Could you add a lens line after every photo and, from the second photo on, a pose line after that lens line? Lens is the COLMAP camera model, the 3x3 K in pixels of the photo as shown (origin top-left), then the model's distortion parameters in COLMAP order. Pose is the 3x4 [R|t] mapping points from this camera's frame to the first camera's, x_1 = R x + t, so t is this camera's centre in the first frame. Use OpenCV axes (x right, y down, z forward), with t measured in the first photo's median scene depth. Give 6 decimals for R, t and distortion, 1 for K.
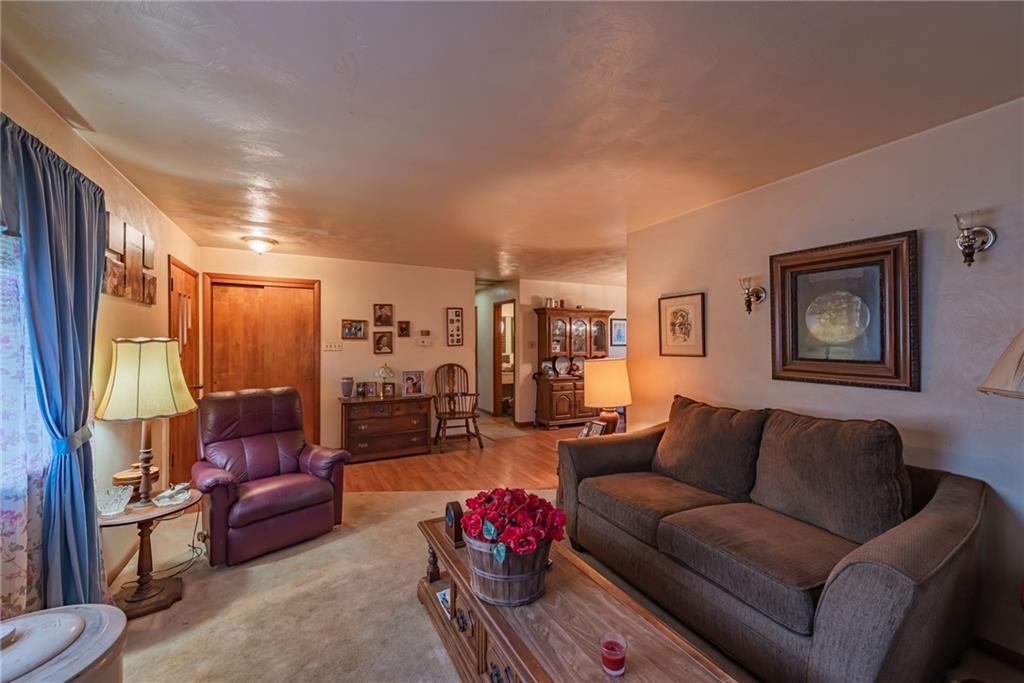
lens RADIAL K [[400.0, 0, 512.0], [0, 400.0, 340.3], [0, 0, 1]] dist [0.009595, -0.002427]
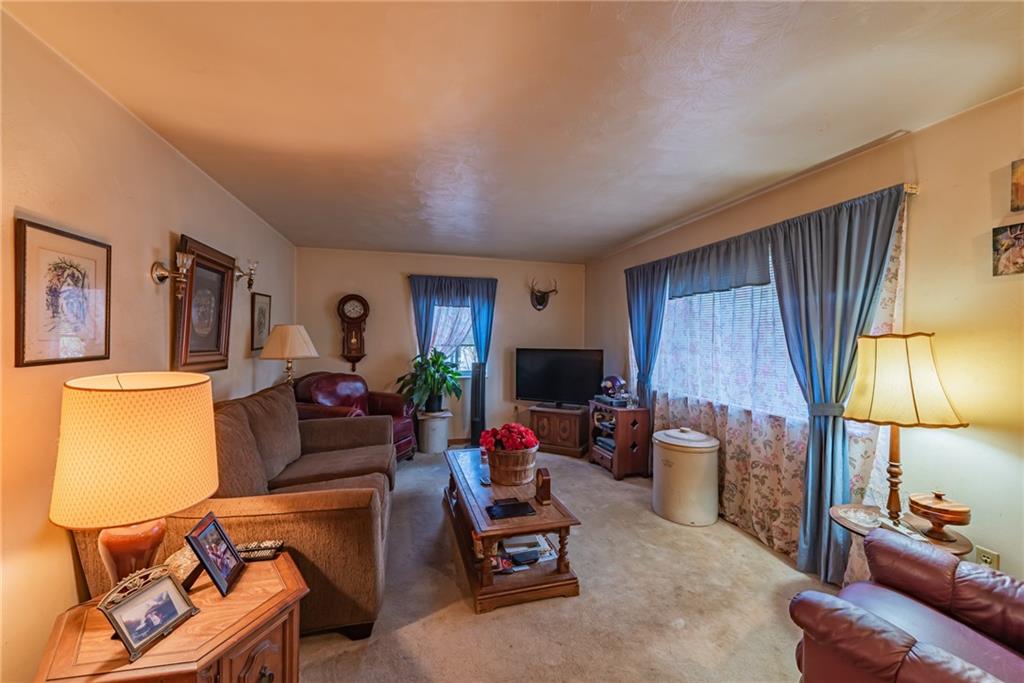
lens RADIAL K [[400.0, 0, 513.3], [0, 400.0, 340.9], [0, 0, 1]] dist [0.009595, -0.002427]
pose [[-0.976692, -0.007587, 0.214512, -0.196406], [-0.007427, 0.999971, 0.001551, 0.010339], [-0.214517, -0.000079, -0.976720, 1.386980]]
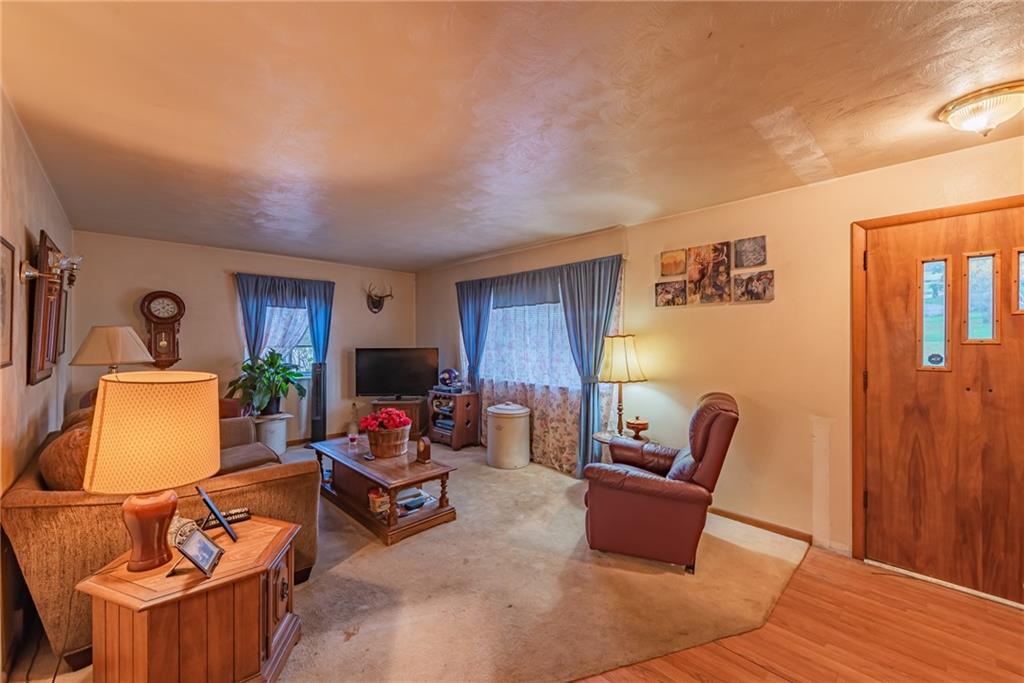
lens RADIAL K [[400.0, 0, 513.2], [0, 400.0, 341.3], [0, 0, 1]] dist [0.009595, -0.002427]
pose [[-0.959031, 0.004109, -0.283271, -0.022086], [0.003421, 0.999990, 0.002922, 0.009533], [0.283280, 0.001834, -0.959035, 1.664665]]
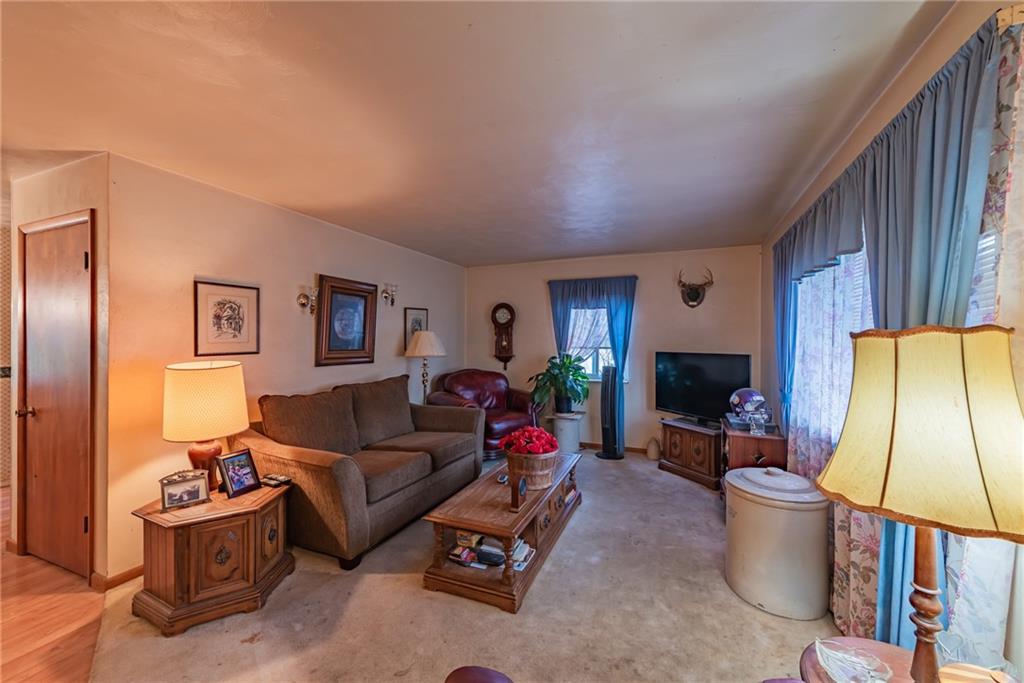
lens RADIAL K [[400.0, 0, 514.1], [0, 400.0, 343.4], [0, 0, 1]] dist [0.009595, -0.002427]
pose [[-0.637815, -0.007125, 0.770157, -0.650719], [-0.004830, 0.999975, 0.005251, 0.007676], [-0.770174, -0.000371, -0.637833, 1.107164]]
